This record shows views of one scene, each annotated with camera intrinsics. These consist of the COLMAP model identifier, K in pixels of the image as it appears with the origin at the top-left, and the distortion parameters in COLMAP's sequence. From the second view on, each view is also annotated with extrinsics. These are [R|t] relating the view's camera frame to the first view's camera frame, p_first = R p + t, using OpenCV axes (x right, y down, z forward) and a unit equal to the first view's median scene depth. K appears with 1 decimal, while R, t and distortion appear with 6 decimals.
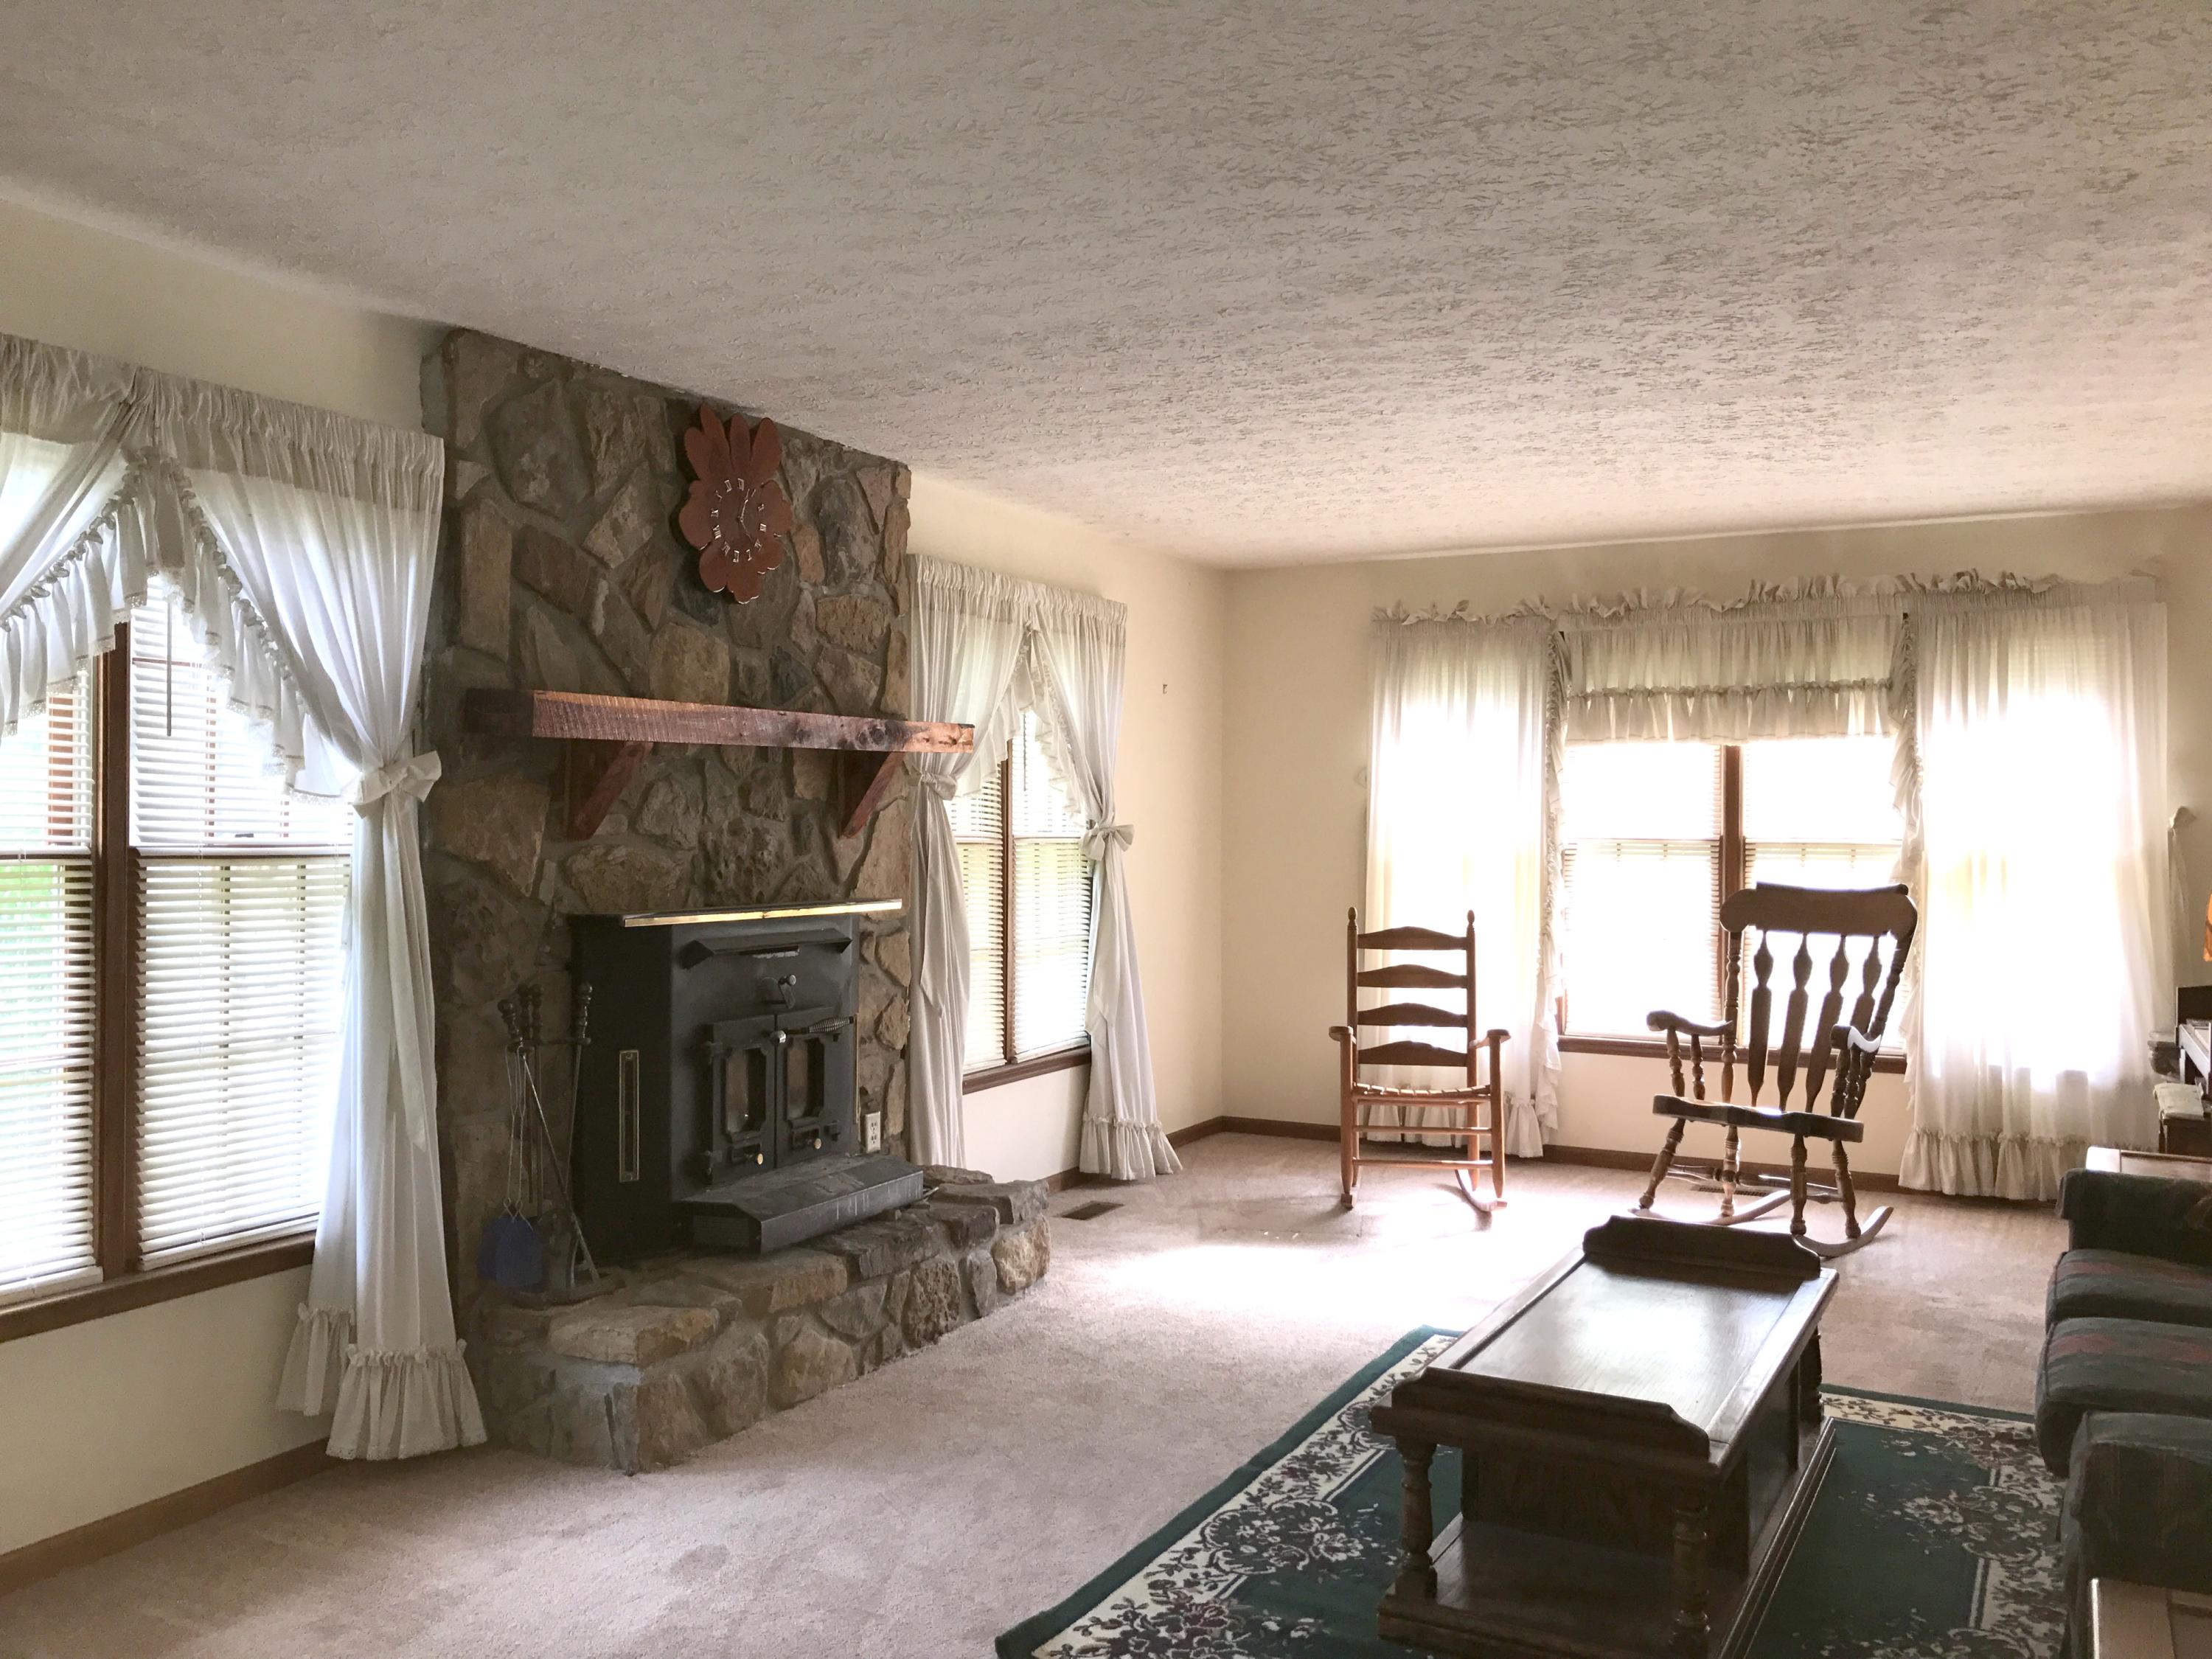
lens RADIAL K [[1832.4, 0, 1083.1], [0, 1832.4, 832.7], [0, 0, 1]] dist [0.013391, -0.073474]
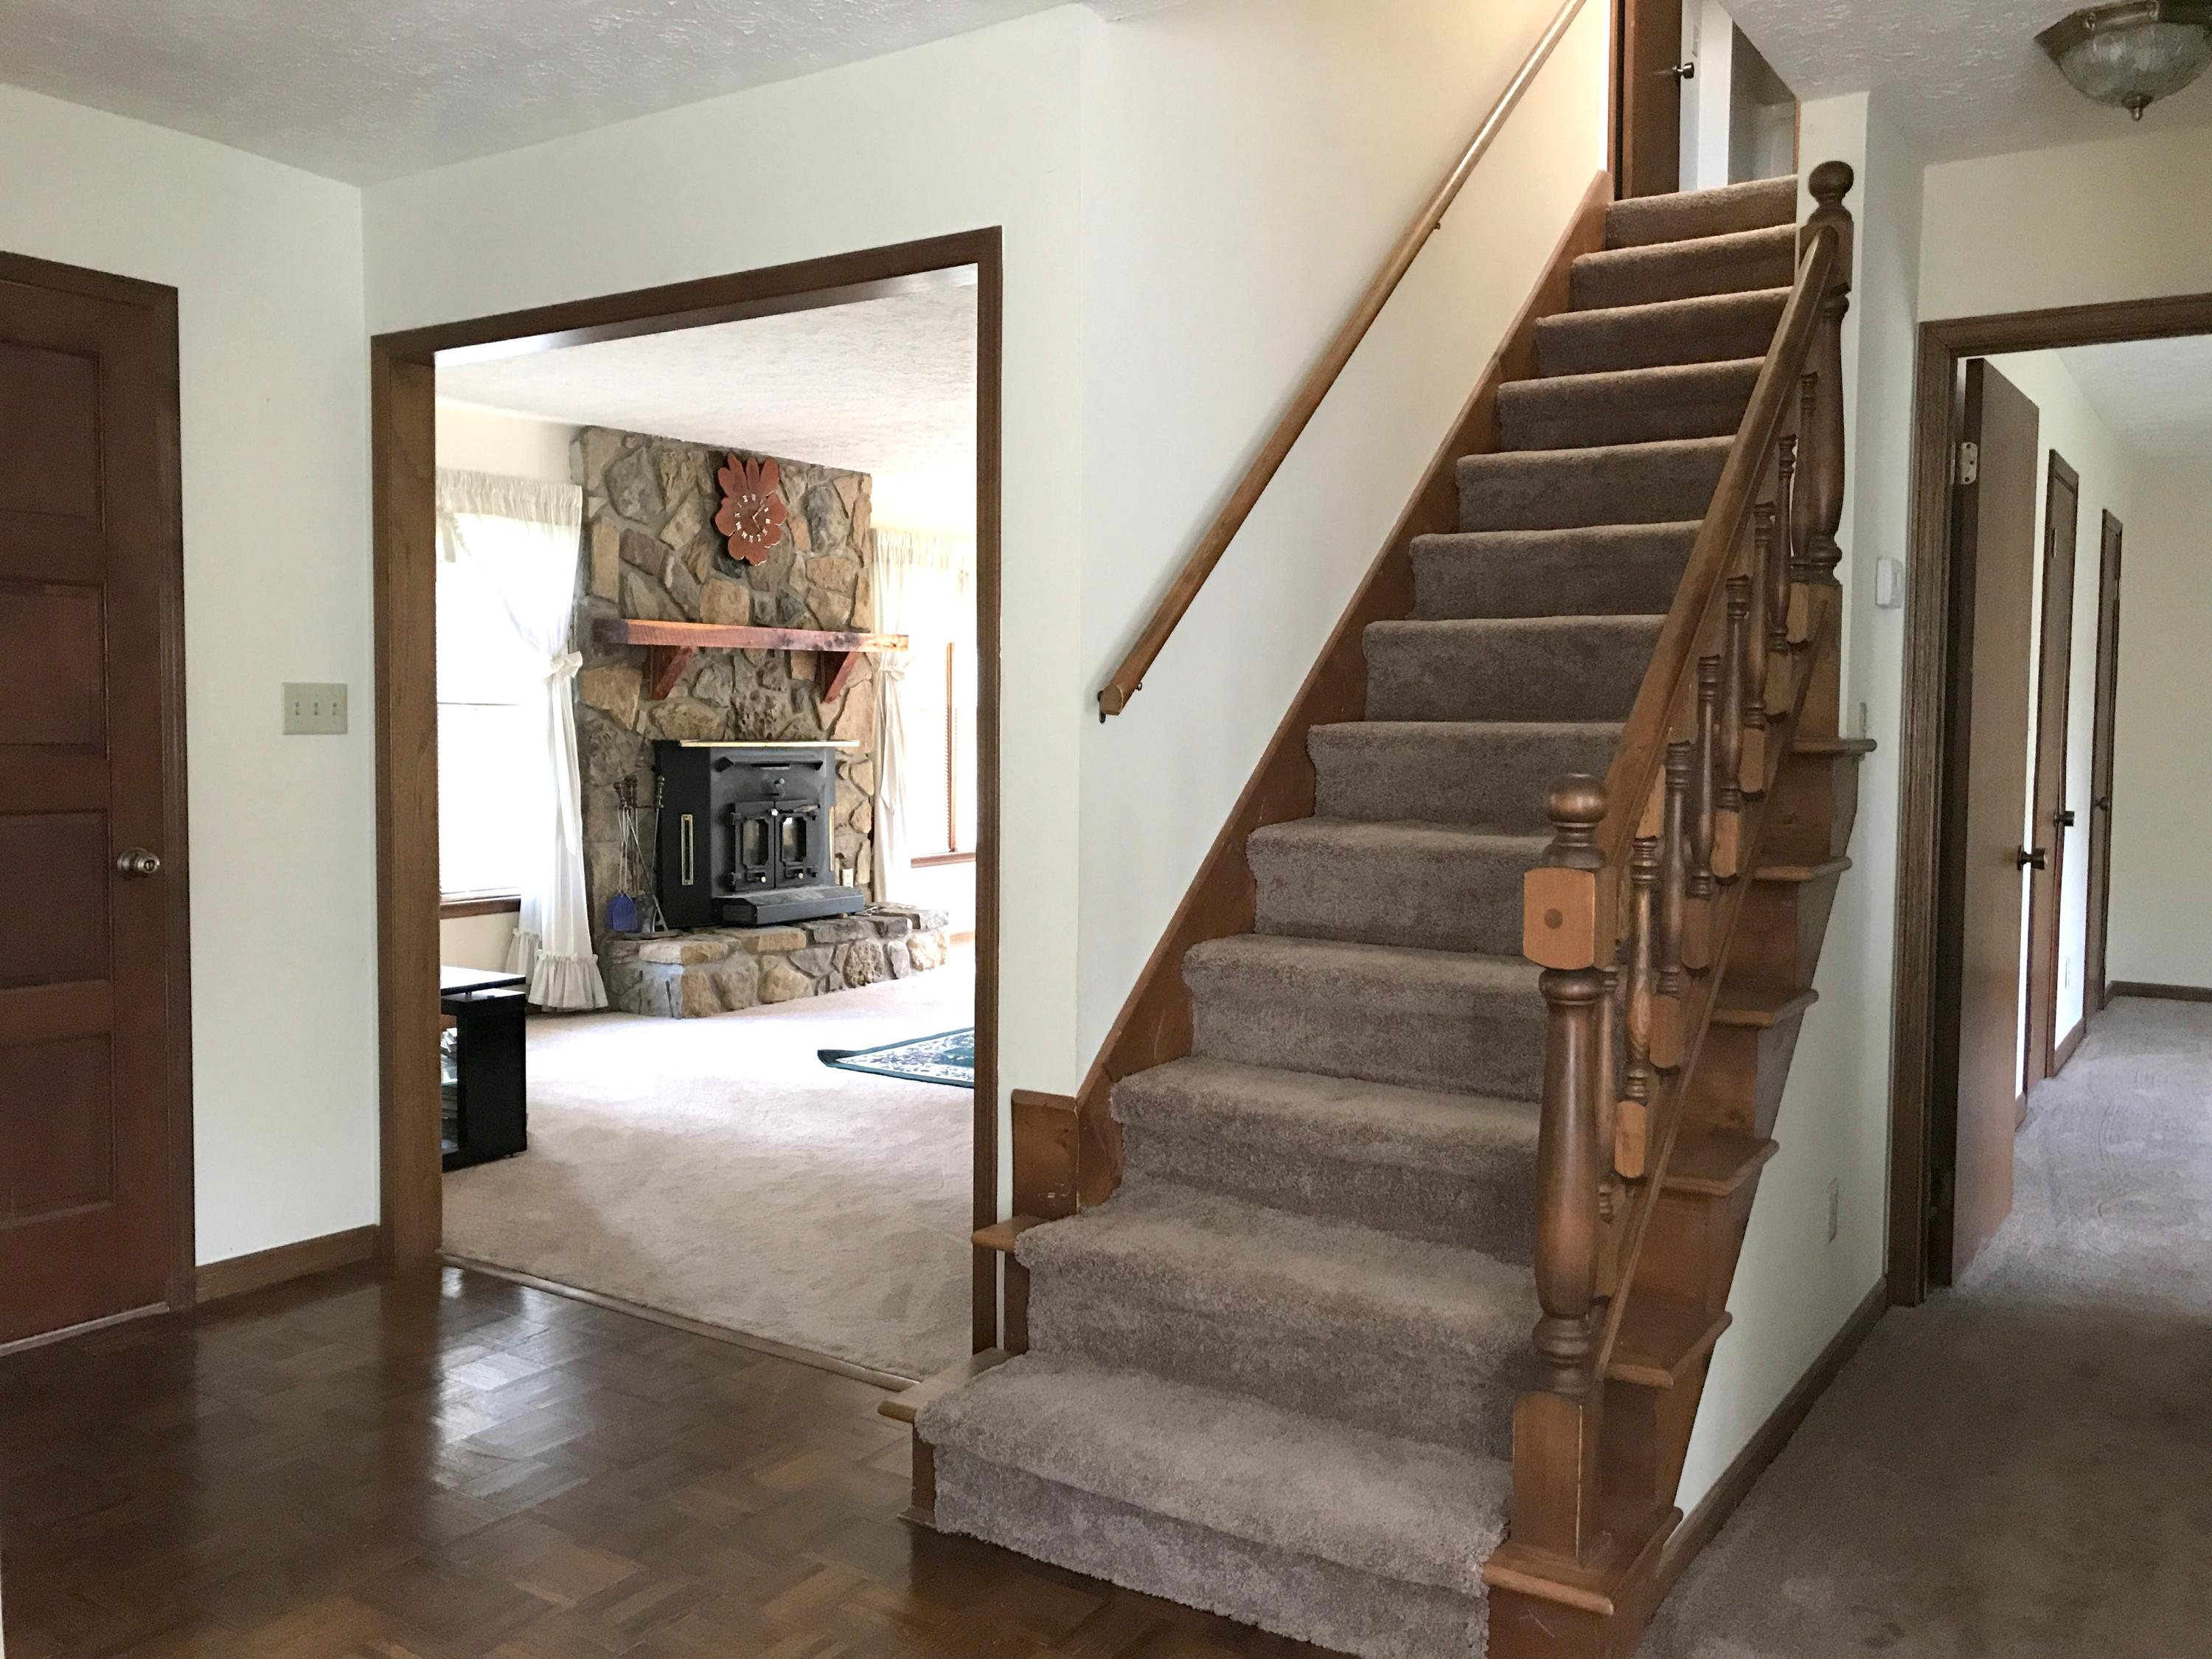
lens RADIAL K [[1832.4, 0, 1122.8], [0, 1832.4, 816.8], [0, 0, 1]] dist [0.013391, -0.073474]
pose [[0.997008, 0.004134, -0.077185, 0.322324], [-0.000613, 0.998960, 0.045594, 0.036096], [0.077293, -0.045410, 0.995974, -0.777656]]
